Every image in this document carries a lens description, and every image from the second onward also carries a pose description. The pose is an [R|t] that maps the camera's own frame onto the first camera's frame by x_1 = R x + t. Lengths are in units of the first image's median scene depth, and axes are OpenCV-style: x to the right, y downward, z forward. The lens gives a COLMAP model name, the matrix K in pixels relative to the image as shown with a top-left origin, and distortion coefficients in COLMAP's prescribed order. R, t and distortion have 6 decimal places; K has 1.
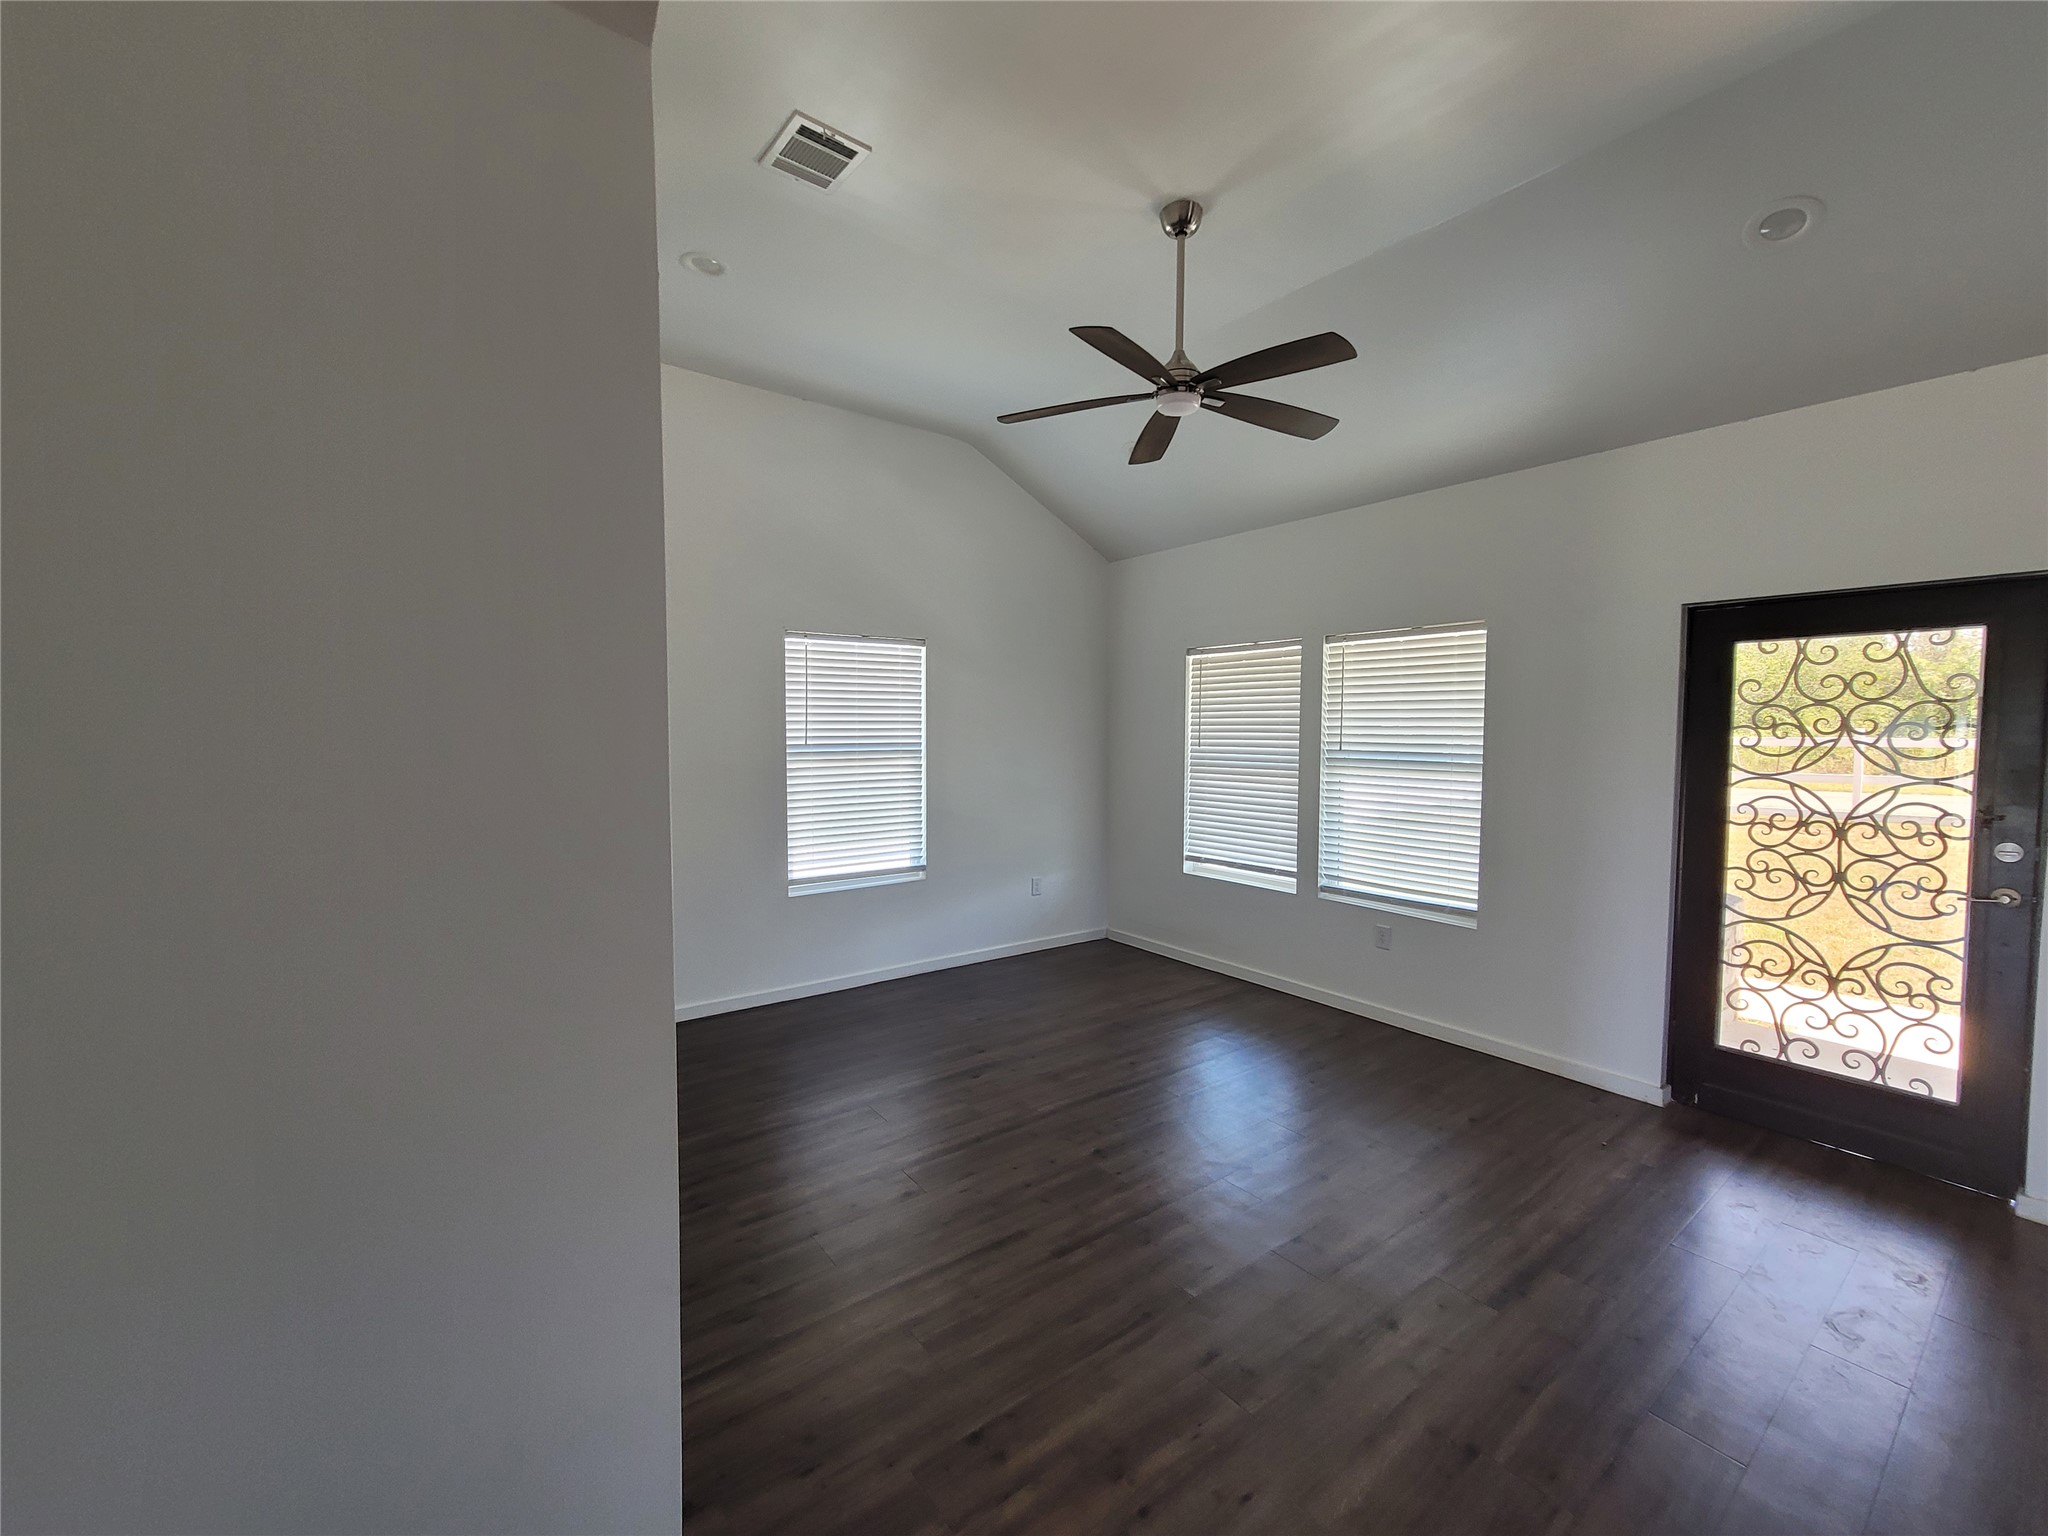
lens RADIAL K [[834.1, 0, 1024.0], [0, 834.1, 768.0], [0, 0, 1]] dist [-0.001658, -0.000301]
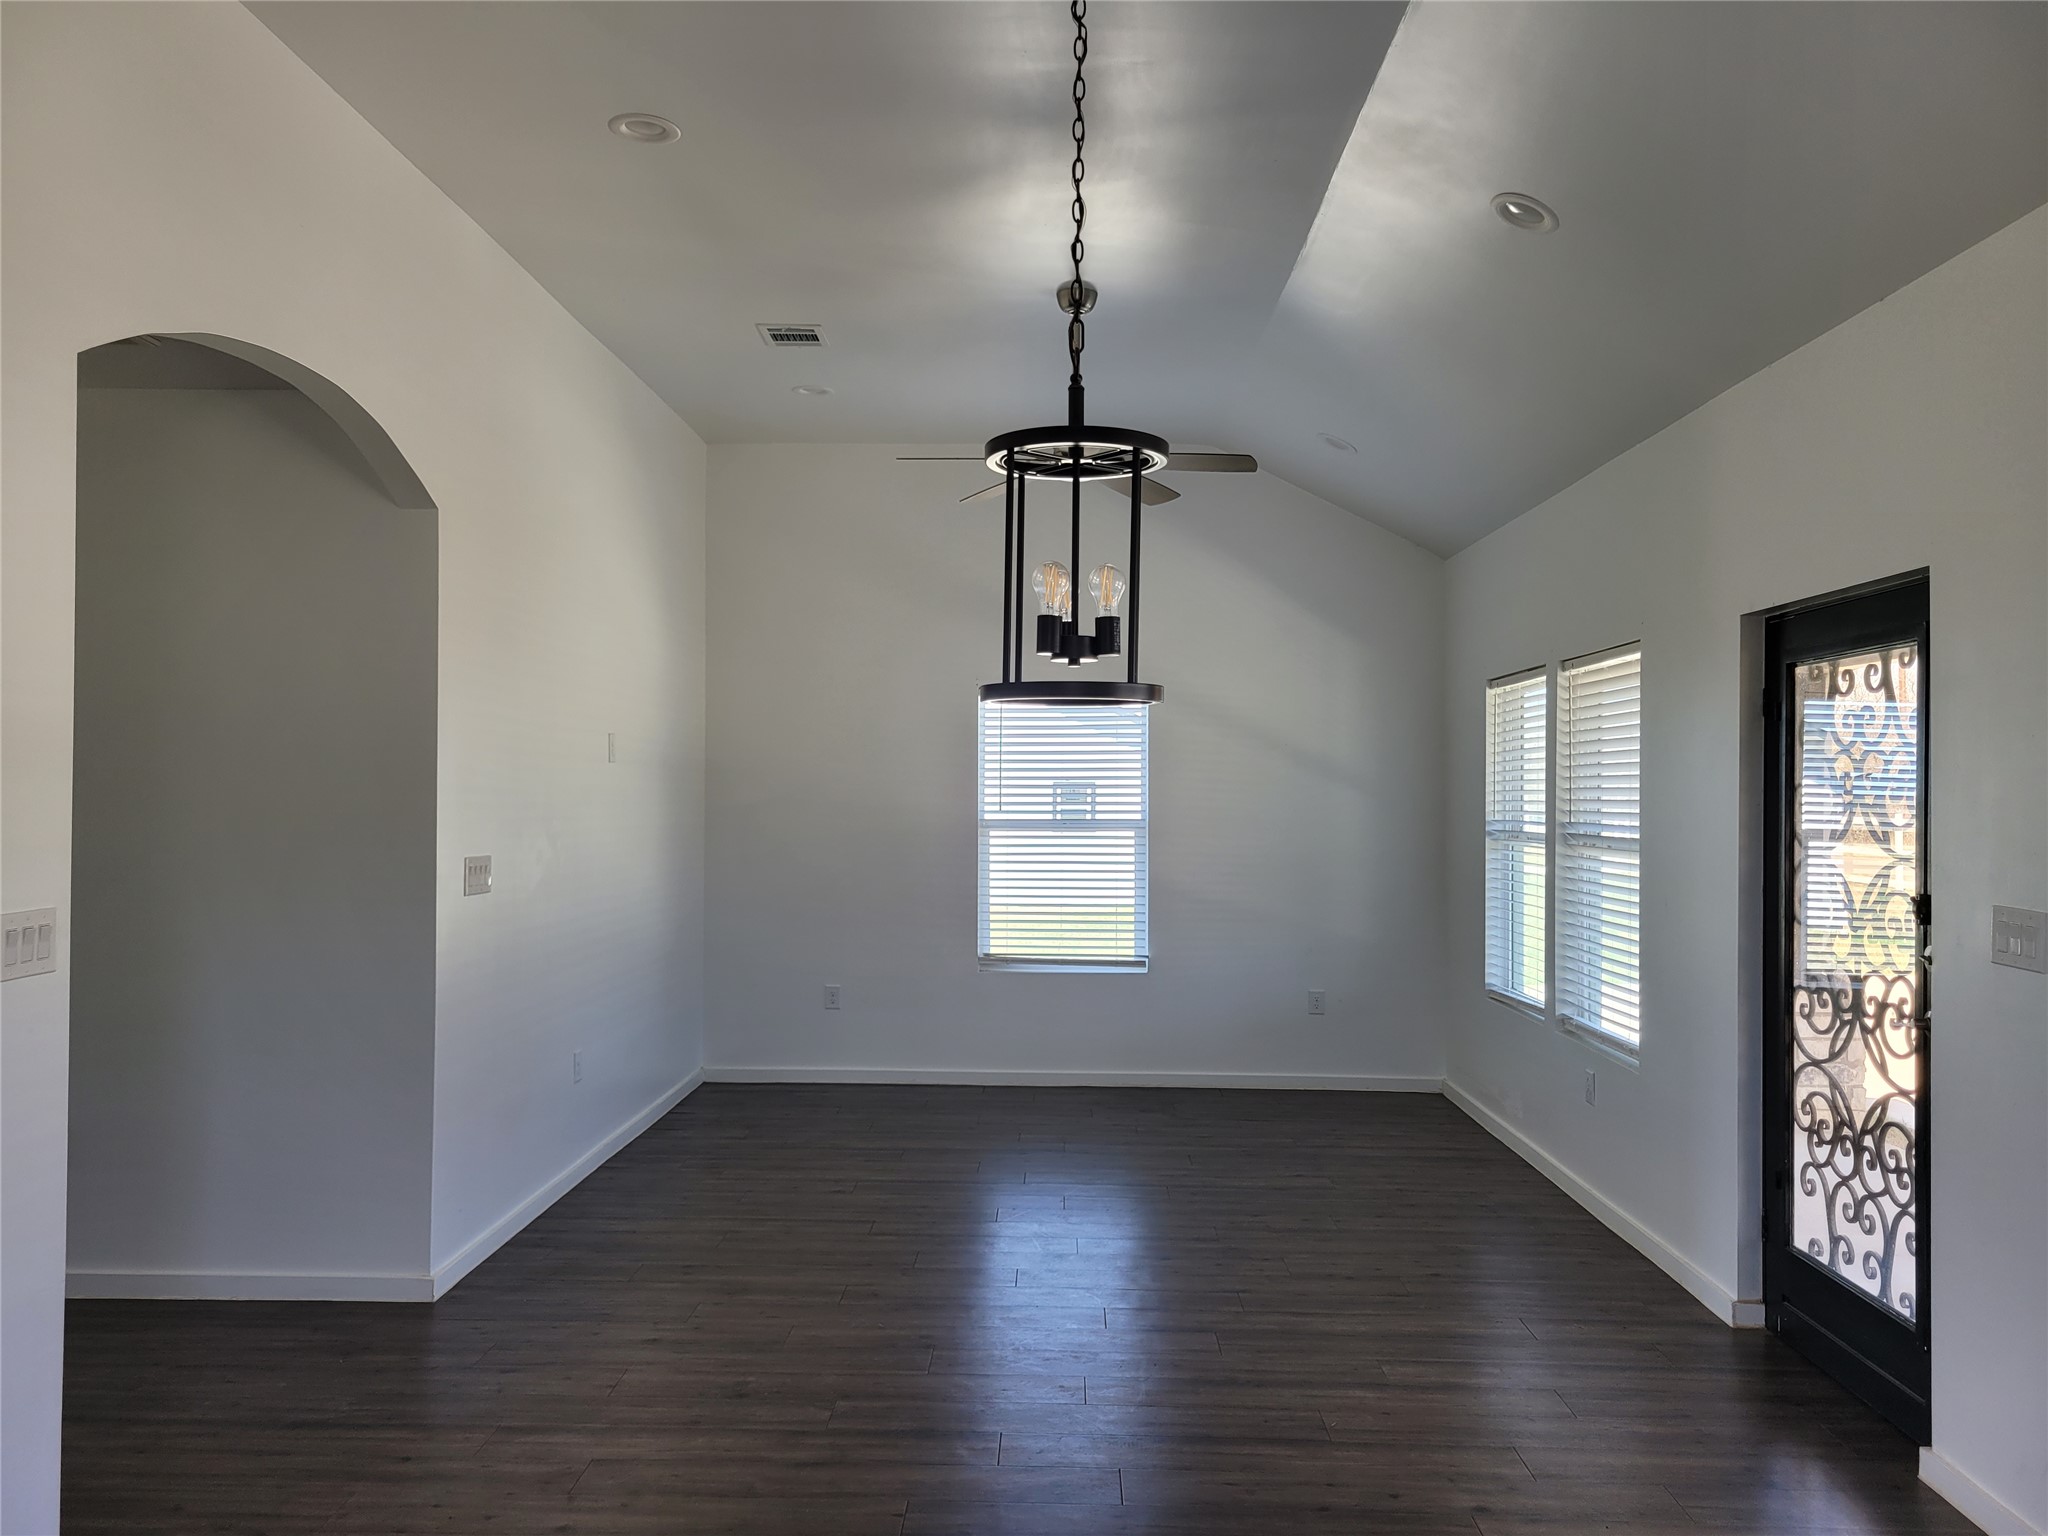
lens RADIAL K [[1502.1, 0, 1024.0], [0, 1502.1, 768.0], [0, 0, 1]] dist [0.076510, -0.042807]
pose [[0.755263, -0.028507, -0.654801, 1.262980], [-0.018183, 0.997758, -0.064410, 0.034475], [0.655169, 0.060553, 0.753052, -0.419109]]
